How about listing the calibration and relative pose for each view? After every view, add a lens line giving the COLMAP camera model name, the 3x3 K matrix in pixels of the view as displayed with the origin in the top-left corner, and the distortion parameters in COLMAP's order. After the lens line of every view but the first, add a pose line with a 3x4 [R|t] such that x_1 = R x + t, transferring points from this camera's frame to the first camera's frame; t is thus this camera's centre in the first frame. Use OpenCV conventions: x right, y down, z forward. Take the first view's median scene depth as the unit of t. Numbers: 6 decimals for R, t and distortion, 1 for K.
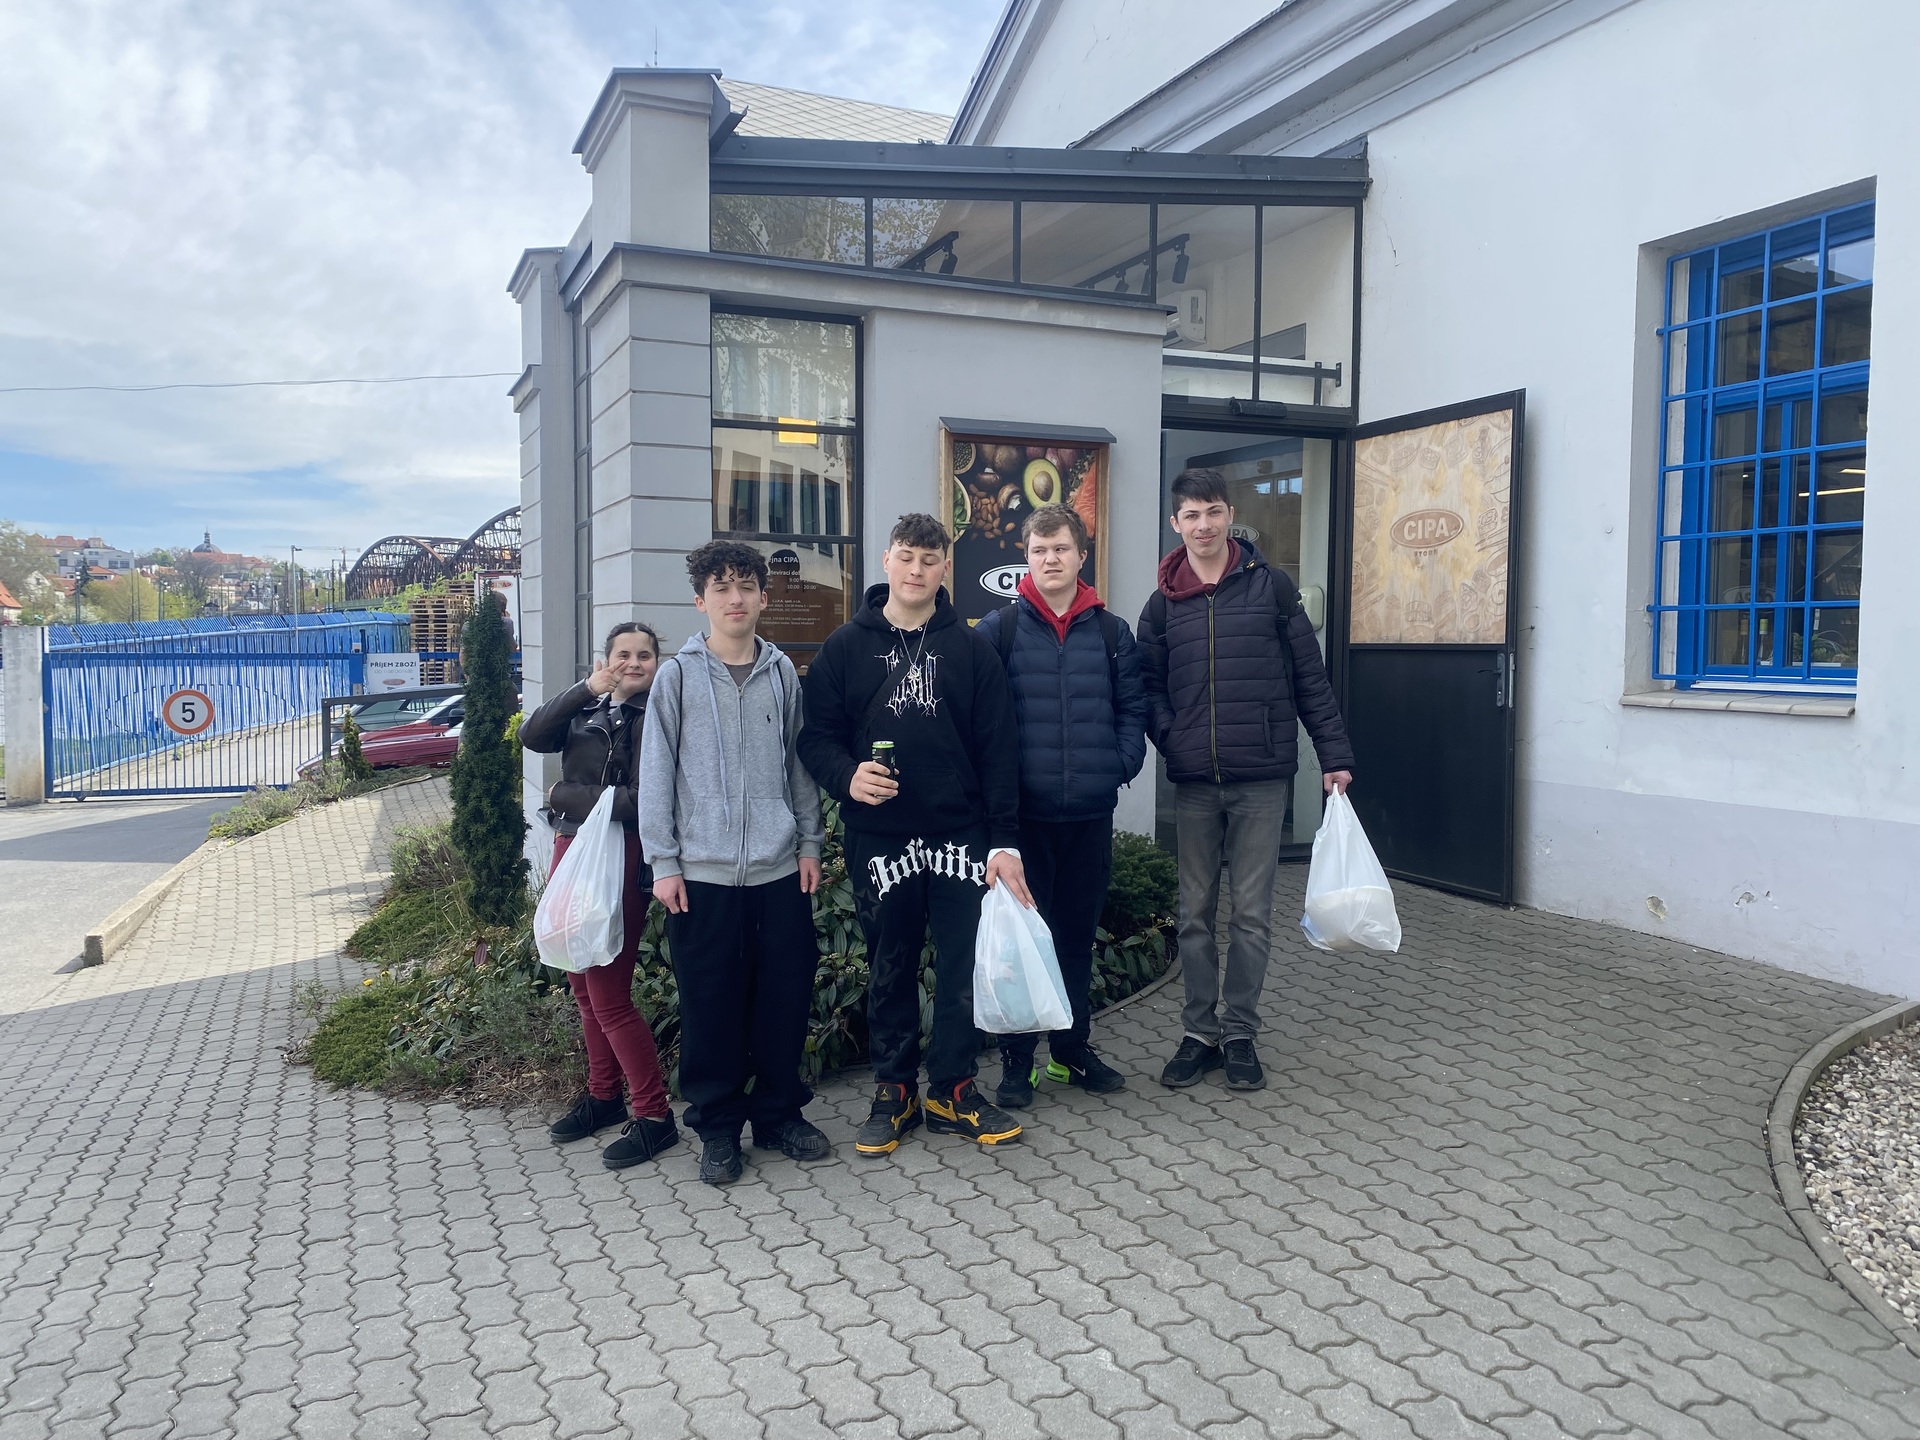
lens RADIAL K [[1450.0, 0, 951.9], [0, 1450.0, 718.9], [0, 0, 1]] dist [0.002855, 0.001172]
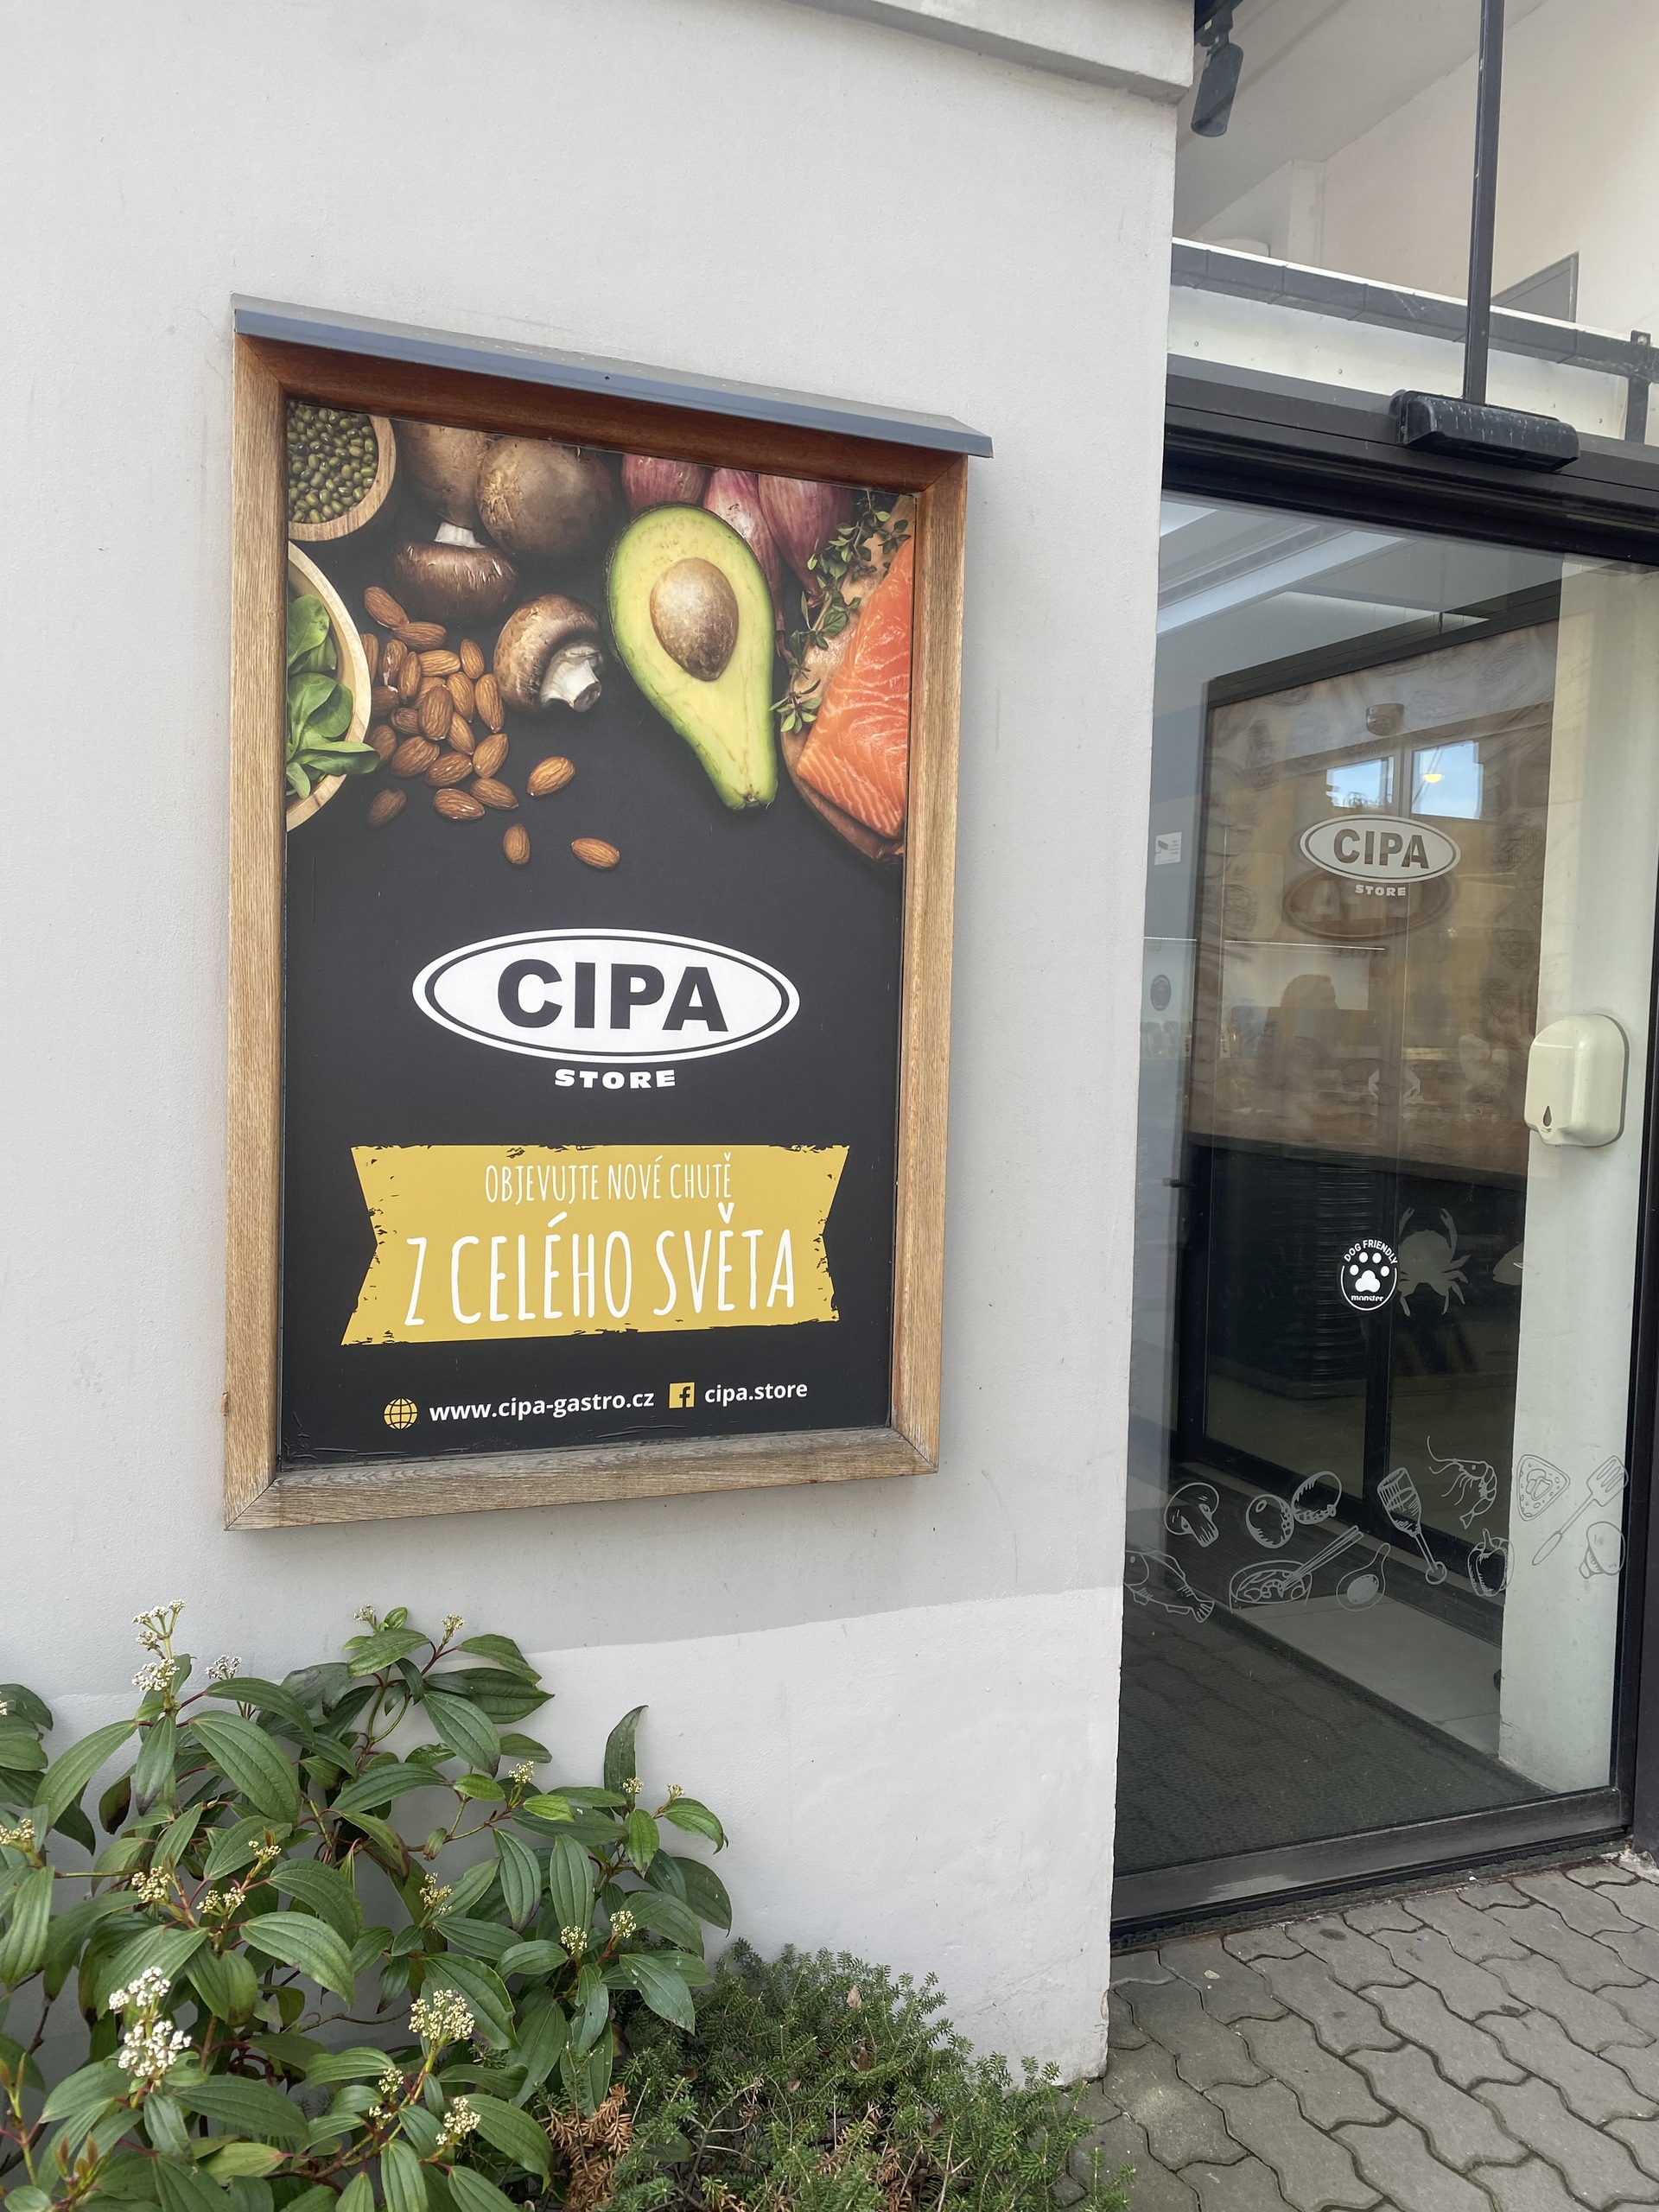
lens RADIAL K [[1790.6, 0, 841.1], [0, 1790.6, 1107.0], [0, 0, 1]] dist [0.060963, 0.001332]
pose [[0.999513, 0.021194, -0.022896, 0.097543], [-0.021623, 0.999592, -0.018647, -0.070649], [0.022491, 0.019133, 0.999564, 0.691138]]
